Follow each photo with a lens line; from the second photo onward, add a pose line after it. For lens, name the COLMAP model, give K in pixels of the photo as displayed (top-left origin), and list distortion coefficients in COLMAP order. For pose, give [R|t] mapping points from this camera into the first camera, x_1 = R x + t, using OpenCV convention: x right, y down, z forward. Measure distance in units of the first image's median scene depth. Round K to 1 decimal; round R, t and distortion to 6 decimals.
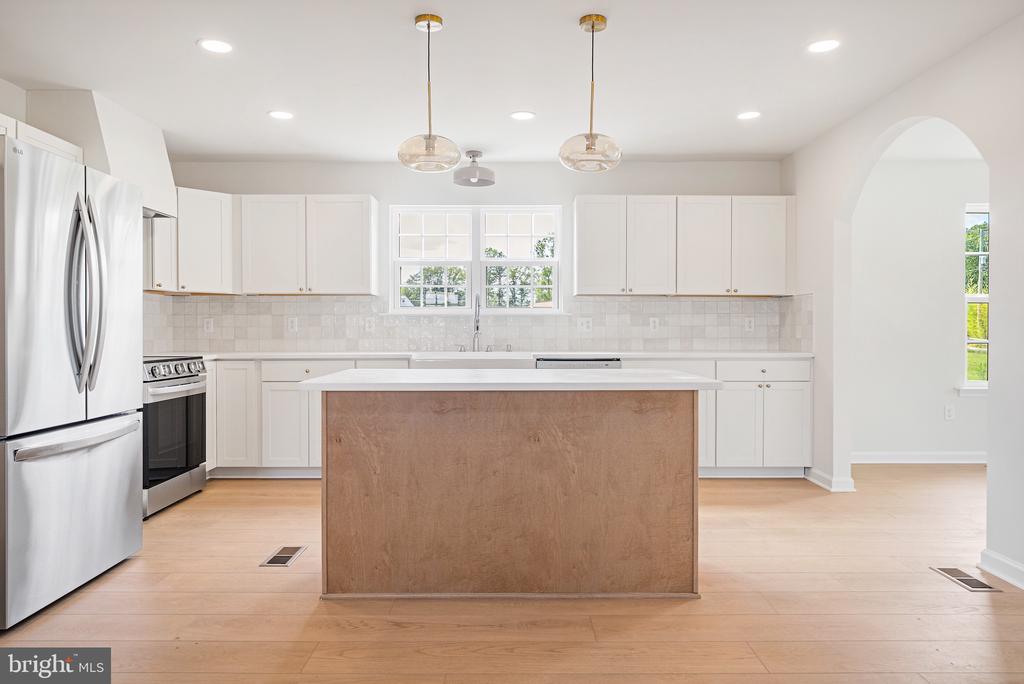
lens RADIAL K [[685.6, 0, 514.5], [0, 685.6, 334.4], [0, 0, 1]] dist [0.000935, 0.000162]
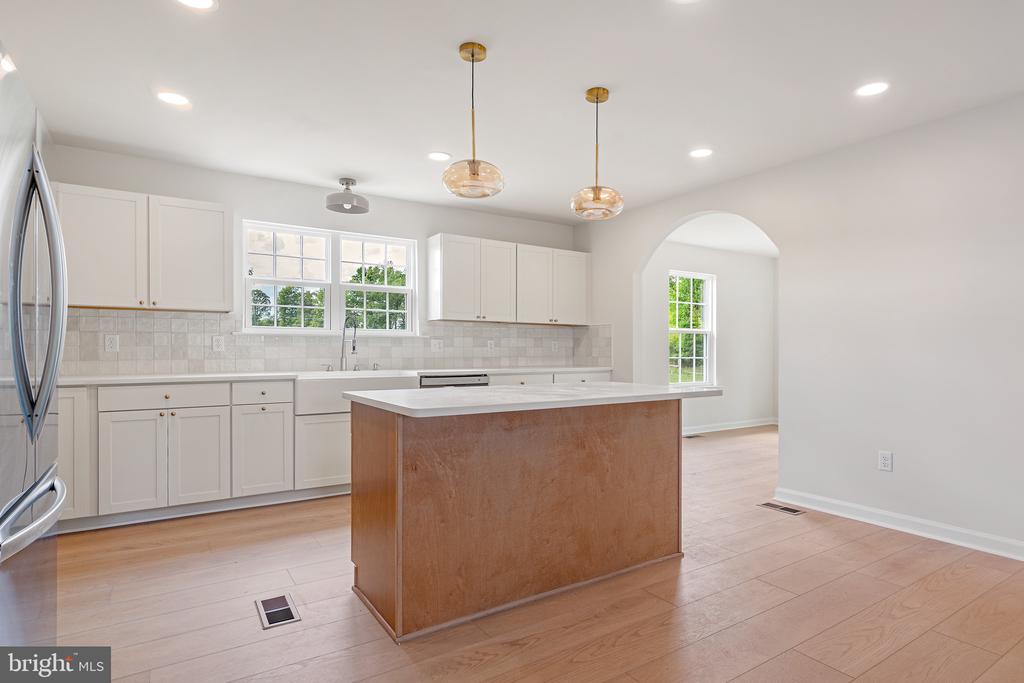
lens RADIAL K [[540.2, 0, 537.9], [0, 540.2, 351.5], [0, 0, 1]] dist [-0.003381, -0.000320]
pose [[0.825091, 0.000633, 0.564999, -0.501161], [0.001525, 0.999993, -0.003348, -0.001959], [-0.564997, 0.003624, 0.825085, 0.279219]]
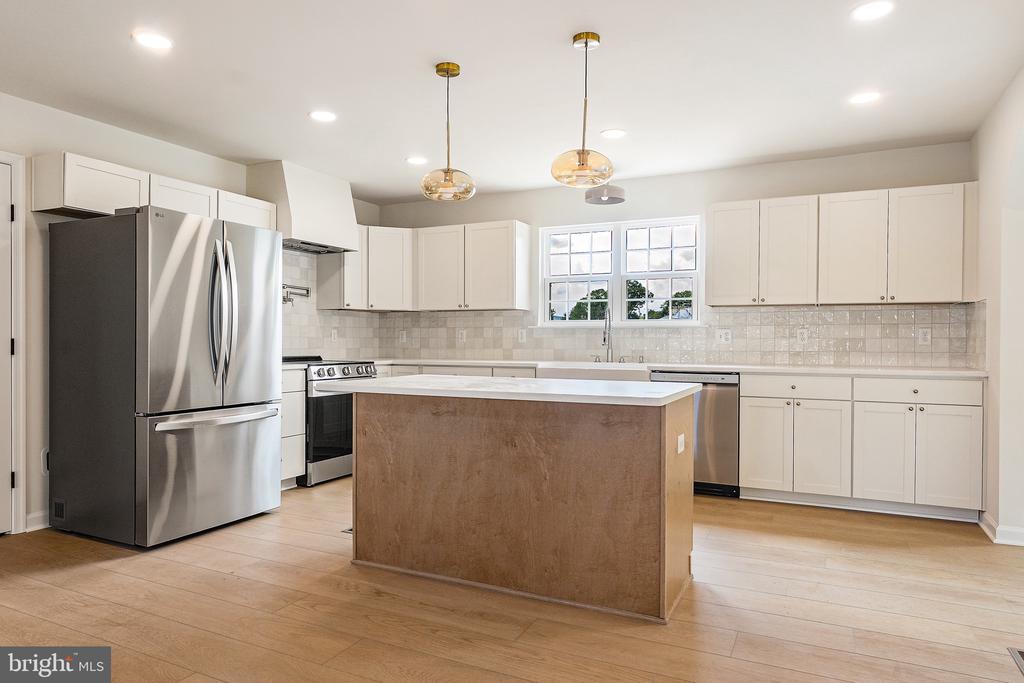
lens RADIAL K [[647.8, 0, 512.0], [0, 647.8, 341.5], [0, 0, 1]] dist [0.001852, 0.000059]
pose [[0.898250, 0.005288, -0.439453, 0.439565], [-0.007657, 0.999964, -0.003620, -0.003257], [0.439418, 0.006617, 0.898258, 0.088203]]
